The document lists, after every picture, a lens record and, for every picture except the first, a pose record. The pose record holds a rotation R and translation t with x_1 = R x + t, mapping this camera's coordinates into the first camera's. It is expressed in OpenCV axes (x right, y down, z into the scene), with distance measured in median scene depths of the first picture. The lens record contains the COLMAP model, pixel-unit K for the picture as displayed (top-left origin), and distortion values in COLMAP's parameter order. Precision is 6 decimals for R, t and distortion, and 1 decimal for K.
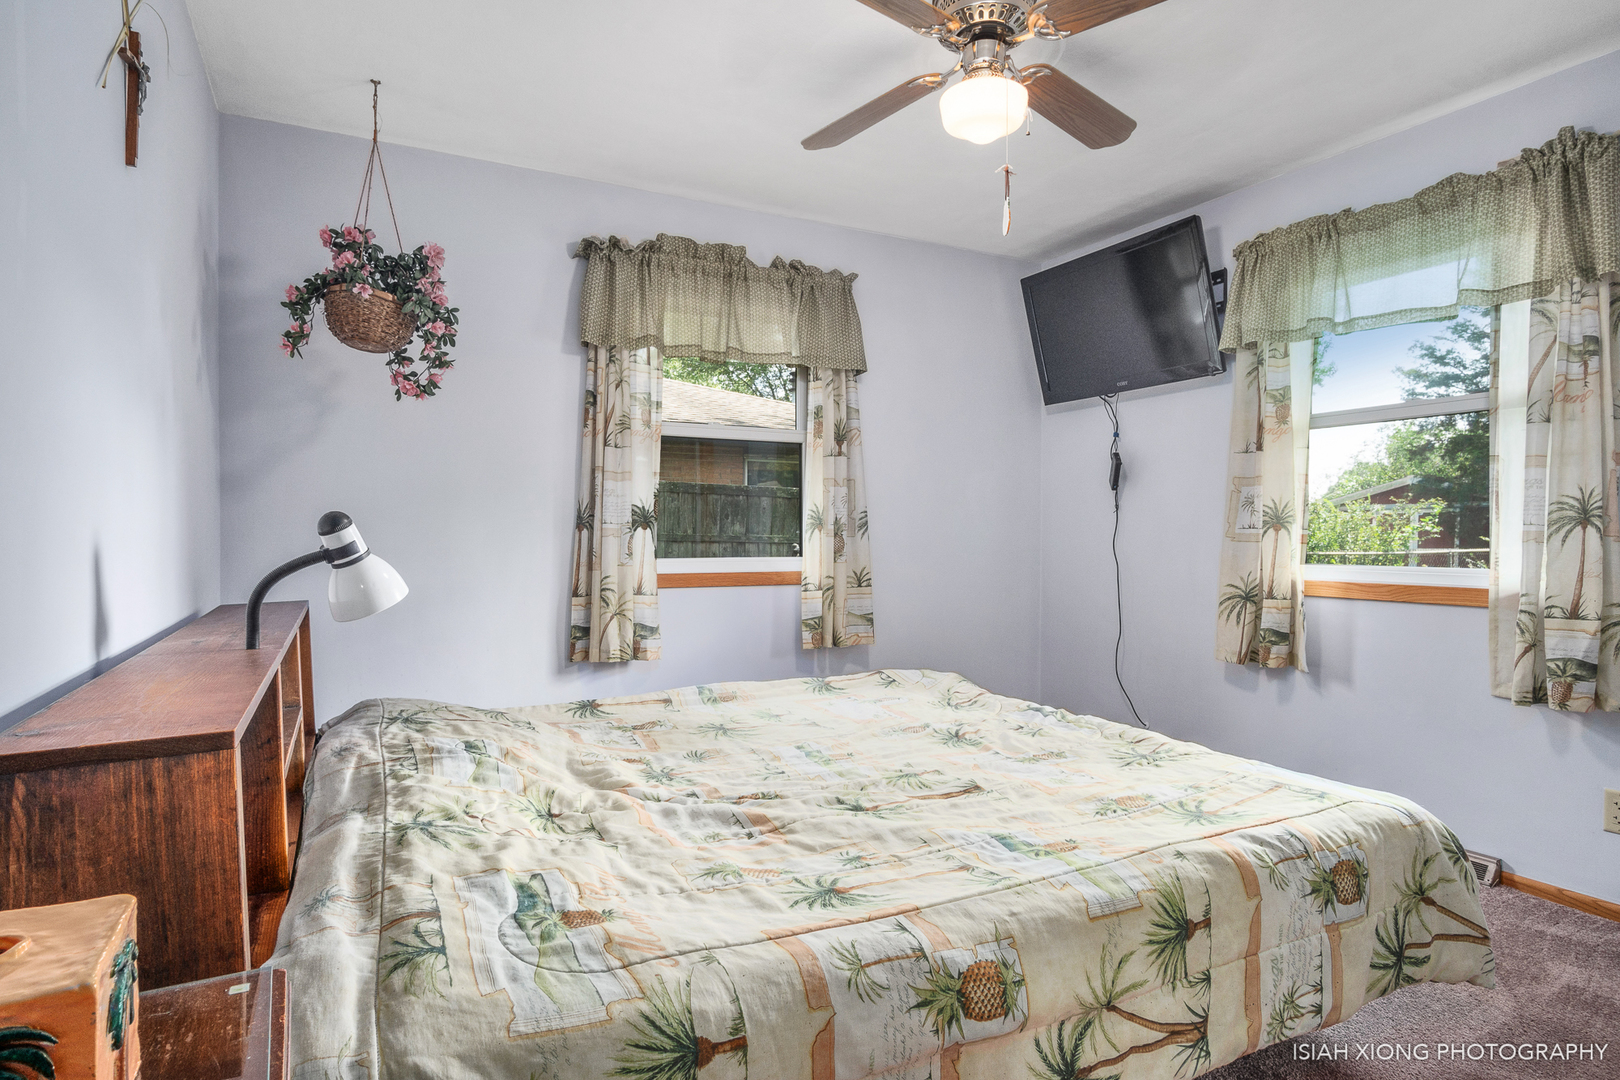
lens RADIAL K [[890.8, 0, 811.6], [0, 890.8, 543.2], [0, 0, 1]] dist [-0.031263, 0.005598]
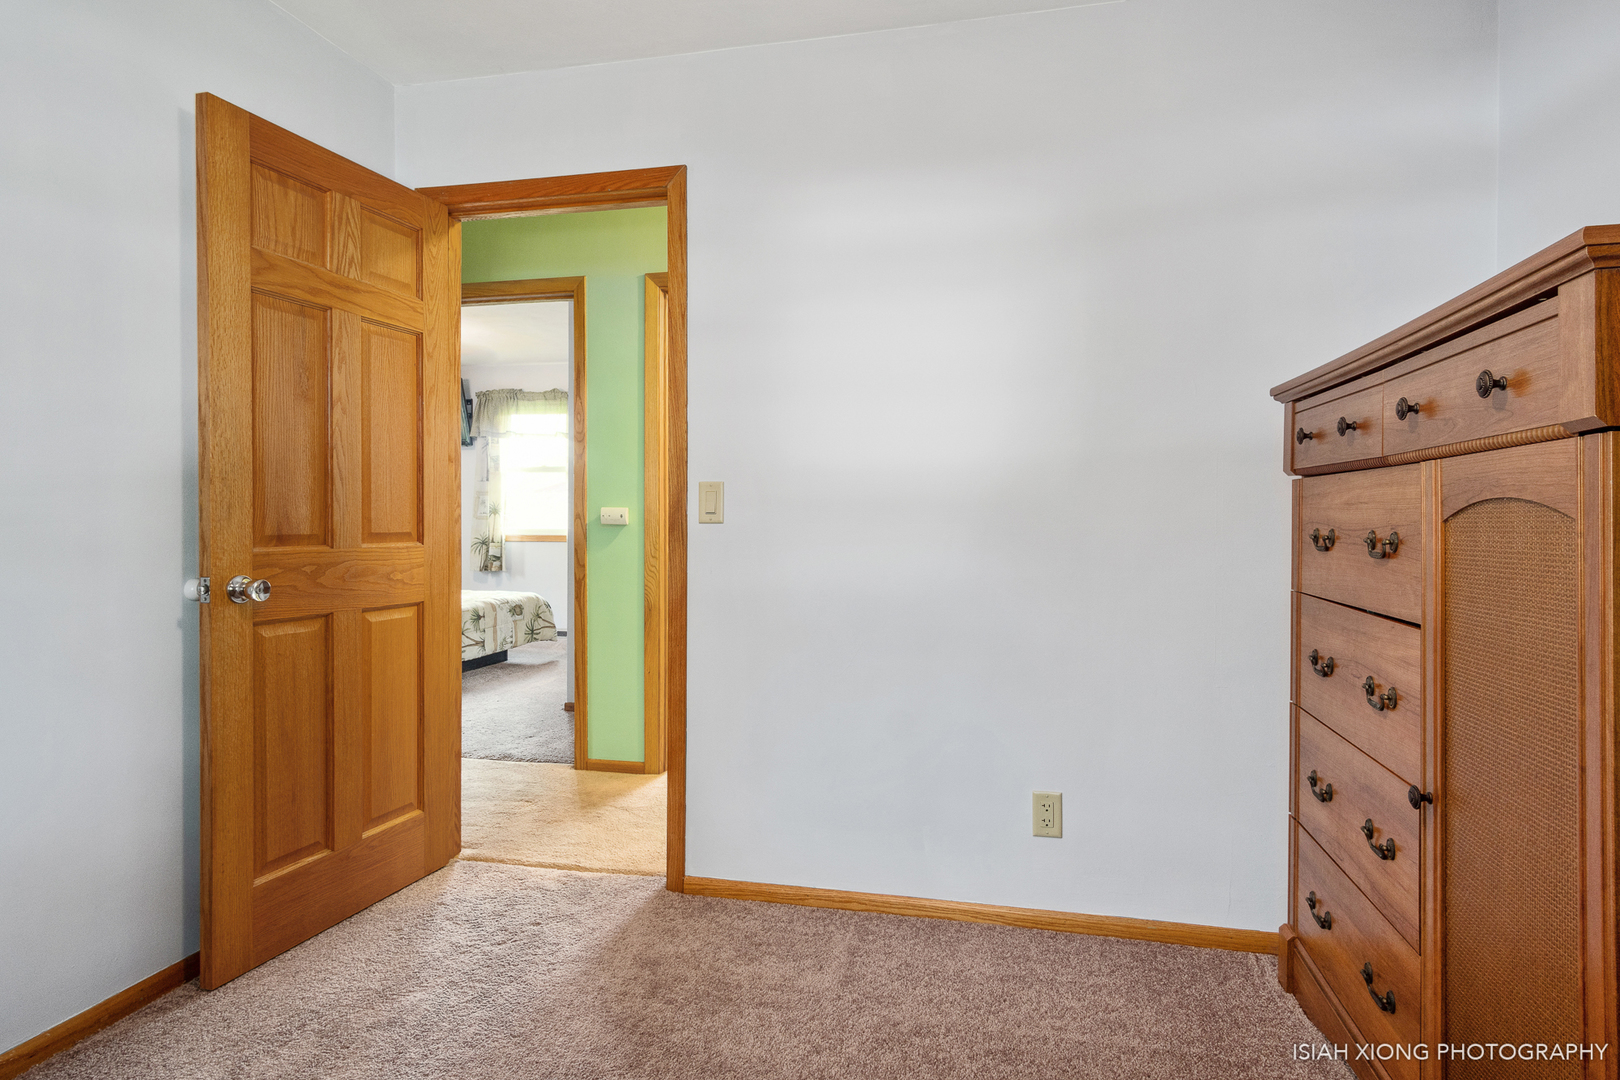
lens RADIAL K [[890.8, 0, 813.1], [0, 890.8, 530.3], [0, 0, 1]] dist [-0.031263, 0.005598]
pose [[0.663475, -0.010357, 0.748127, -1.277844], [0.009292, 0.999941, 0.005602, 0.040992], [-0.748141, 0.003235, 0.663532, -2.267206]]
